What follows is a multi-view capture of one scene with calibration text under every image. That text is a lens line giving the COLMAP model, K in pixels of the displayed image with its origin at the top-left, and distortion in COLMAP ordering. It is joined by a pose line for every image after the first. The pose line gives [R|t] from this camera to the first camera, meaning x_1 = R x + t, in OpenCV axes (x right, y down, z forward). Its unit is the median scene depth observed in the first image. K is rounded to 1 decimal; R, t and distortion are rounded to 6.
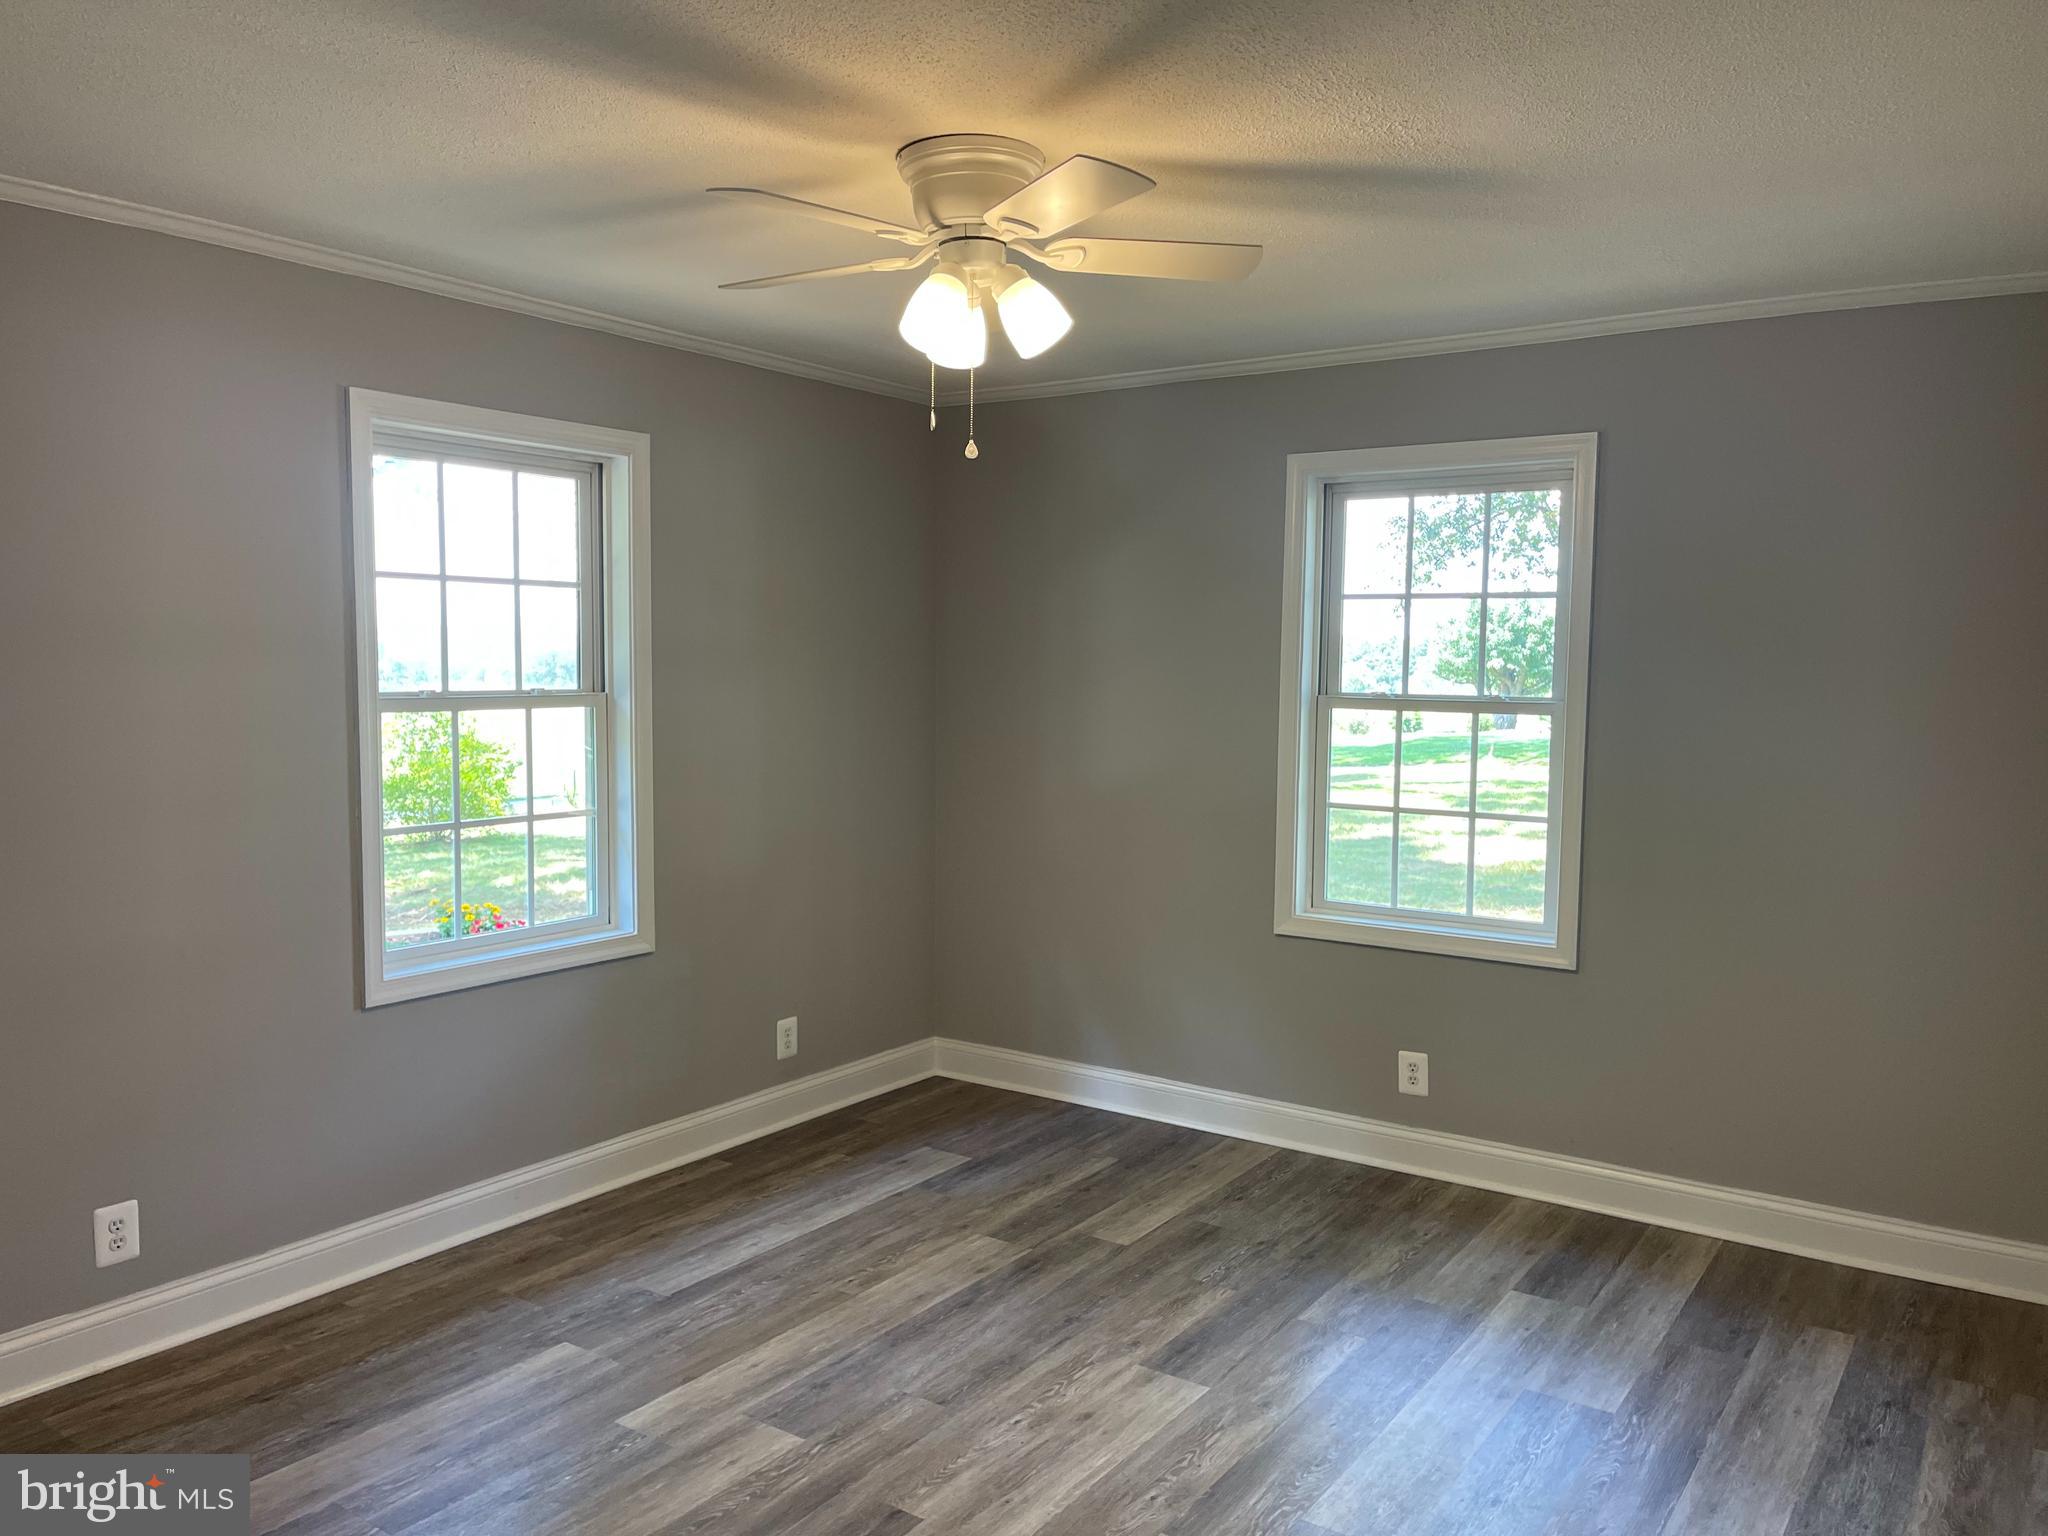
lens RADIAL K [[1548.3, 0, 1021.6], [0, 1548.3, 776.6], [0, 0, 1]] dist [0.076241, -0.096386]
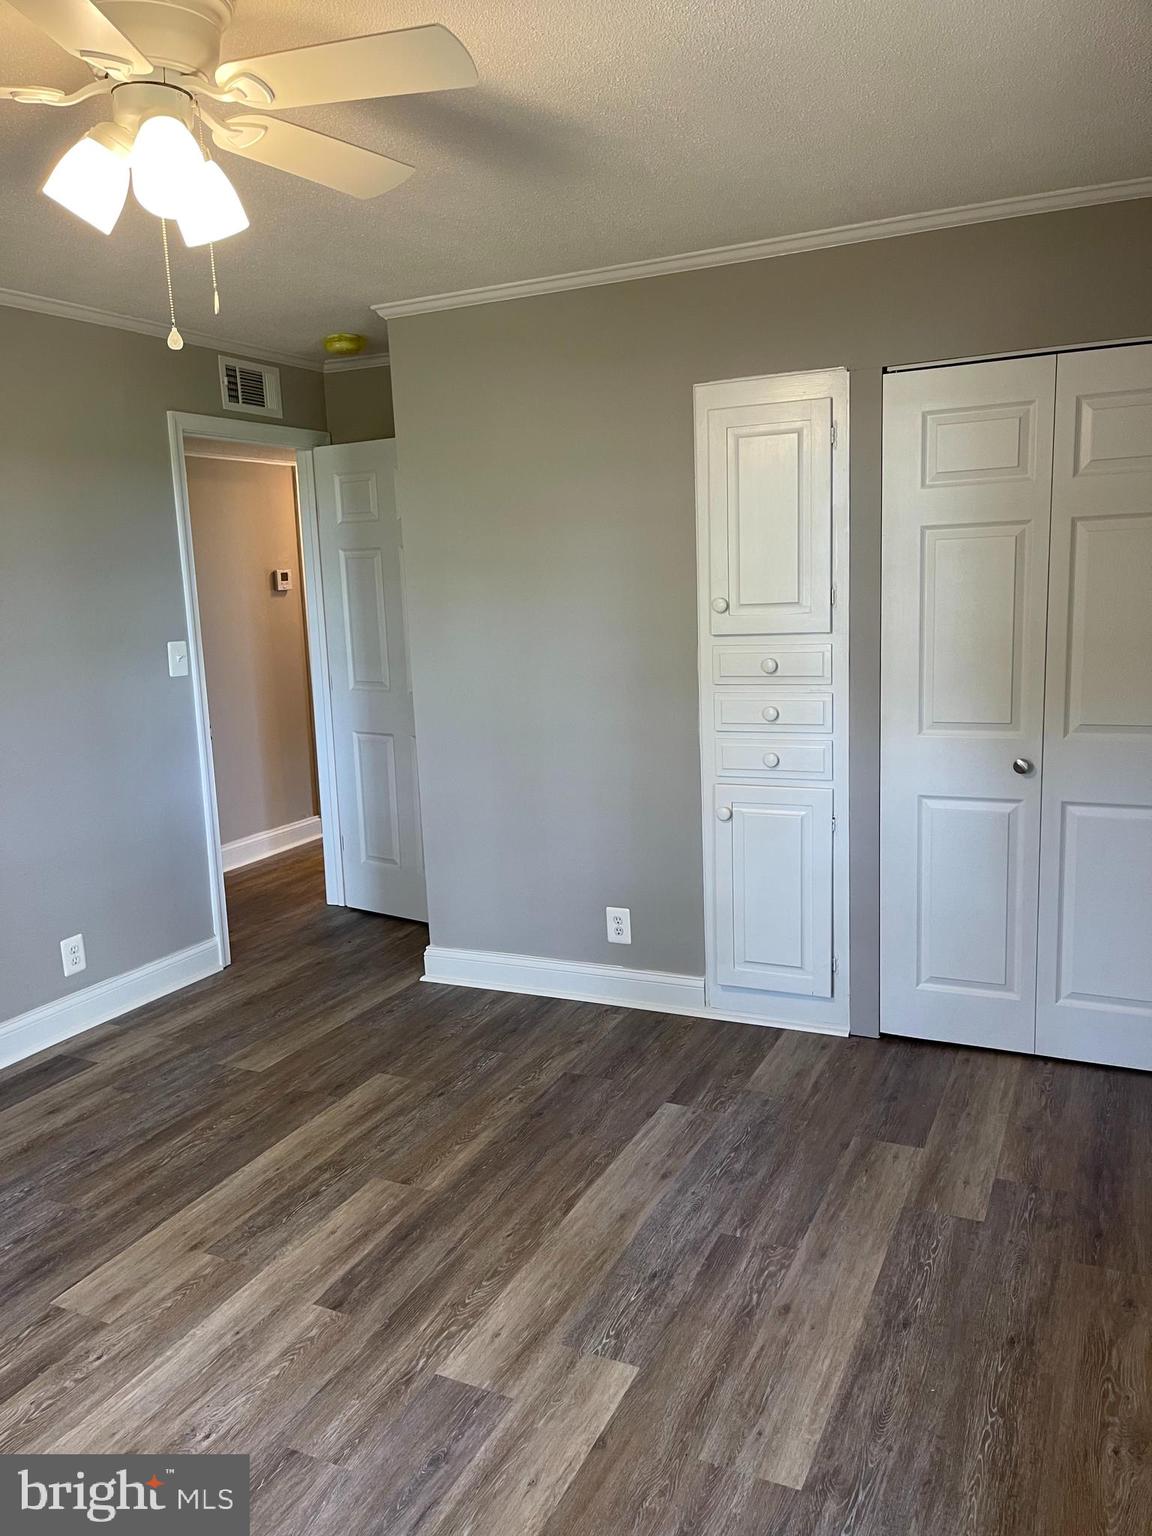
lens RADIAL K [[1161.2, 0, 576.0], [0, 1161.2, 768.0], [0, 0, 1]] dist [0.076241, -0.096386]
pose [[-0.987601, 0.053393, -0.147626, -0.119016], [0.015240, 0.968550, 0.248350, -0.113292], [0.156243, 0.243021, -0.957355, 1.421658]]
